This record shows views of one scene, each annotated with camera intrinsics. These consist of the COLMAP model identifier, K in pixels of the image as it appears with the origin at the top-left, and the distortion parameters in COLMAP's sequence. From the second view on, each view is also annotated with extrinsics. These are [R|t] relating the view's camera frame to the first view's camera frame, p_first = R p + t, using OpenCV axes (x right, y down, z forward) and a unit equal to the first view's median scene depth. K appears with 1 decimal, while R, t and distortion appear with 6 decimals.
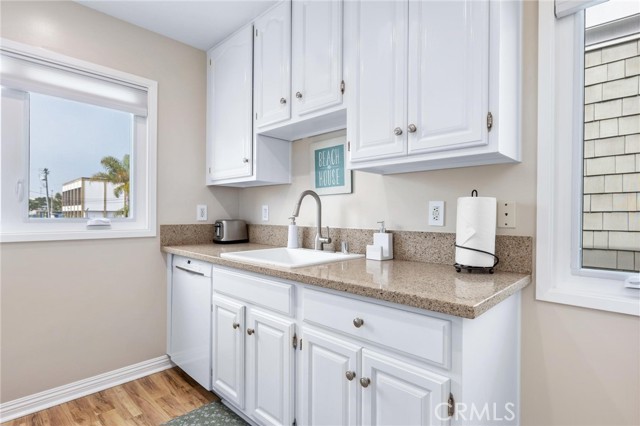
lens RADIAL K [[329.6, 0, 320.2], [0, 329.6, 215.2], [0, 0, 1]] dist [-0.000336, 0.000186]
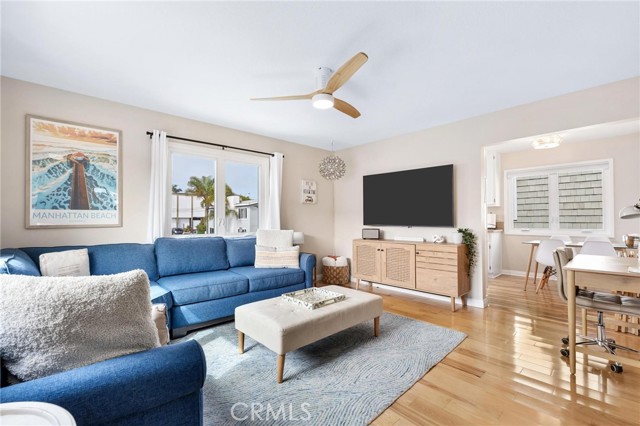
lens RADIAL K [[285.1, 0, 319.7], [0, 285.1, 214.1], [0, 0, 1]] dist [0.002100, 0.000269]
pose [[0.999017, -0.010193, -0.043135, -1.447043], [0.009364, 0.999768, -0.019374, 0.004953], [0.043323, 0.018951, 0.998881, -2.556105]]
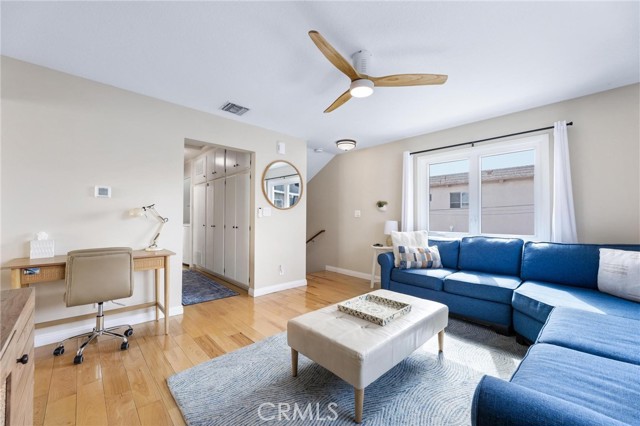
lens RADIAL K [[253.5, 0, 322.3], [0, 253.5, 217.1], [0, 0, 1]] dist [0.000955, 0.000035]
pose [[-0.999287, -0.010512, 0.036256, -1.351212], [-0.010672, 0.999934, -0.004240, 0.008539], [-0.036209, -0.004624, -0.999334, 0.003995]]
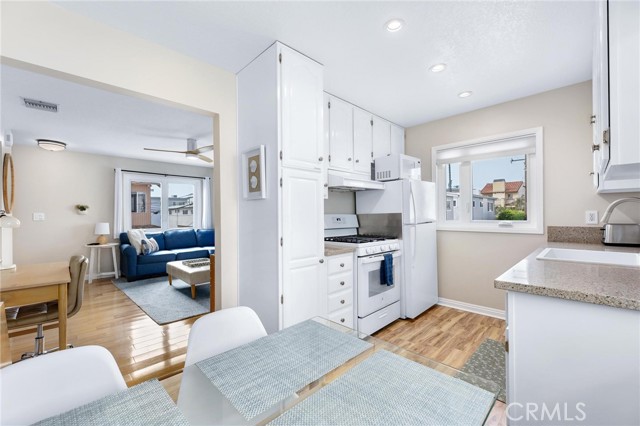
lens RADIAL K [[265.0, 0, 319.3], [0, 265.0, 214.6], [0, 0, 1]] dist [-0.000854, -0.000042]
pose [[-0.022119, -0.005789, -0.999739, 0.914265], [0.007471, 0.999954, -0.005955, -0.027648], [0.999727, -0.007601, -0.022075, 0.067919]]
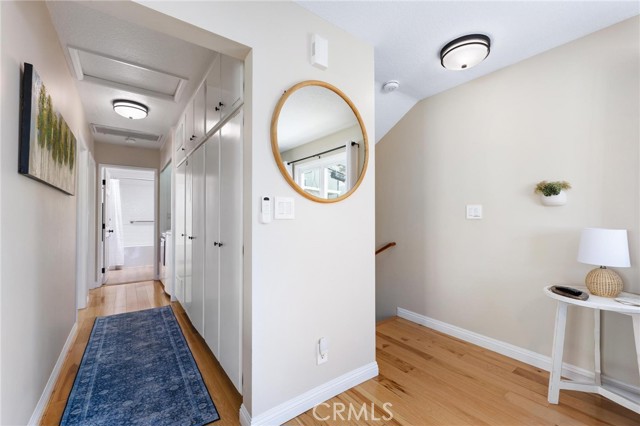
lens RADIAL K [[265.0, 0, 319.3], [0, 265.0, 214.6], [0, 0, 1]] dist [-0.000854, -0.000042]
pose [[-0.985638, -0.002500, 0.168851, -1.070389], [-0.004438, 0.999929, -0.011103, -0.009934], [-0.168812, -0.011693, -0.985579, -1.252814]]
